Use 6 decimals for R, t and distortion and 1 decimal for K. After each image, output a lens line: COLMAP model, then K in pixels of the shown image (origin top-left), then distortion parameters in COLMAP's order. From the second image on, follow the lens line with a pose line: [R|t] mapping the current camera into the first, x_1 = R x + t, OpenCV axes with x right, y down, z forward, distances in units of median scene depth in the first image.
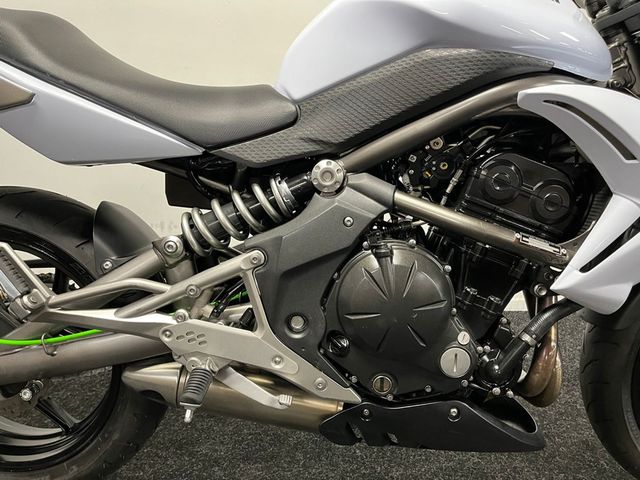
lens RADIAL K [[518.9, 0, 320.2], [0, 518.9, 242.5], [0, 0, 1]] dist [0.051894, -0.010425]
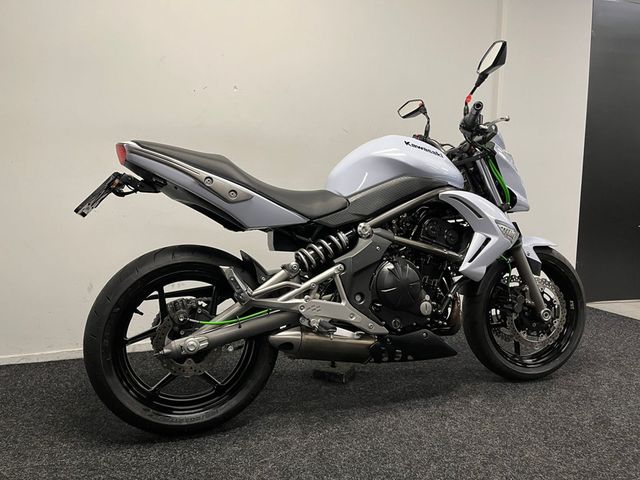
lens RADIAL K [[518.9, 0, 318.1], [0, 518.9, 239.9], [0, 0, 1]] dist [0.051894, -0.010425]
pose [[0.933187, -0.039455, 0.357219, -0.957800], [0.102217, 0.982044, -0.158560, 0.244058], [-0.344549, 0.184480, 0.920464, -0.959077]]
